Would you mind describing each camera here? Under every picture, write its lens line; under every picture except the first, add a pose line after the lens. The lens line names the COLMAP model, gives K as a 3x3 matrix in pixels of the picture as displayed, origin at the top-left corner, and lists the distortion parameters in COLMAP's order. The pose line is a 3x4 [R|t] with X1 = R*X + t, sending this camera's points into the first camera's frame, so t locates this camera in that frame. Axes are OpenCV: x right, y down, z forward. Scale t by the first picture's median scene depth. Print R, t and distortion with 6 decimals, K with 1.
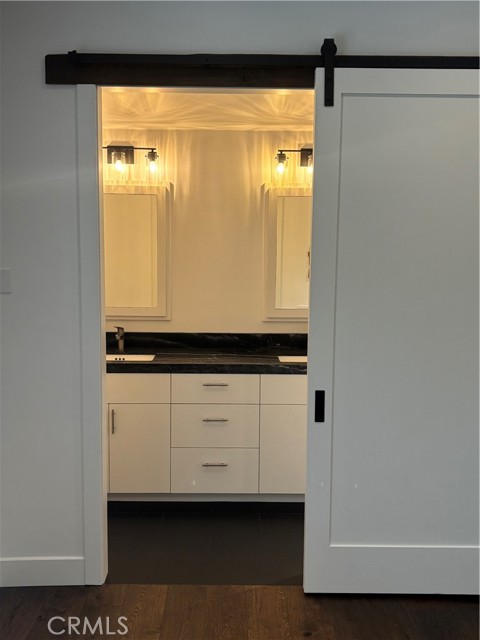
lens RADIAL K [[717.7, 0, 238.2], [0, 717.7, 317.5], [0, 0, 1]] dist [0.207909, 0.000000]
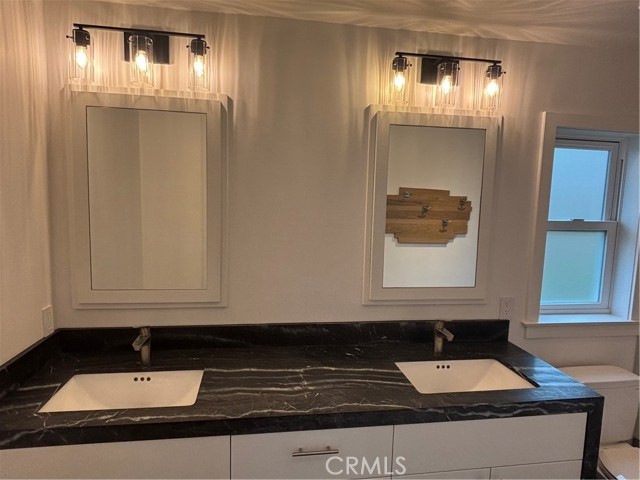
lens RADIAL K [[403.5, 0, 322.0], [0, 403.5, 240.3], [0, 0, 1]] dist [0.029859, 0.003247]
pose [[0.988563, 0.001174, 0.150801, -0.065608], [-0.000018, 0.999971, -0.007665, -0.055553], [-0.150806, 0.007575, 0.988534, 0.633761]]
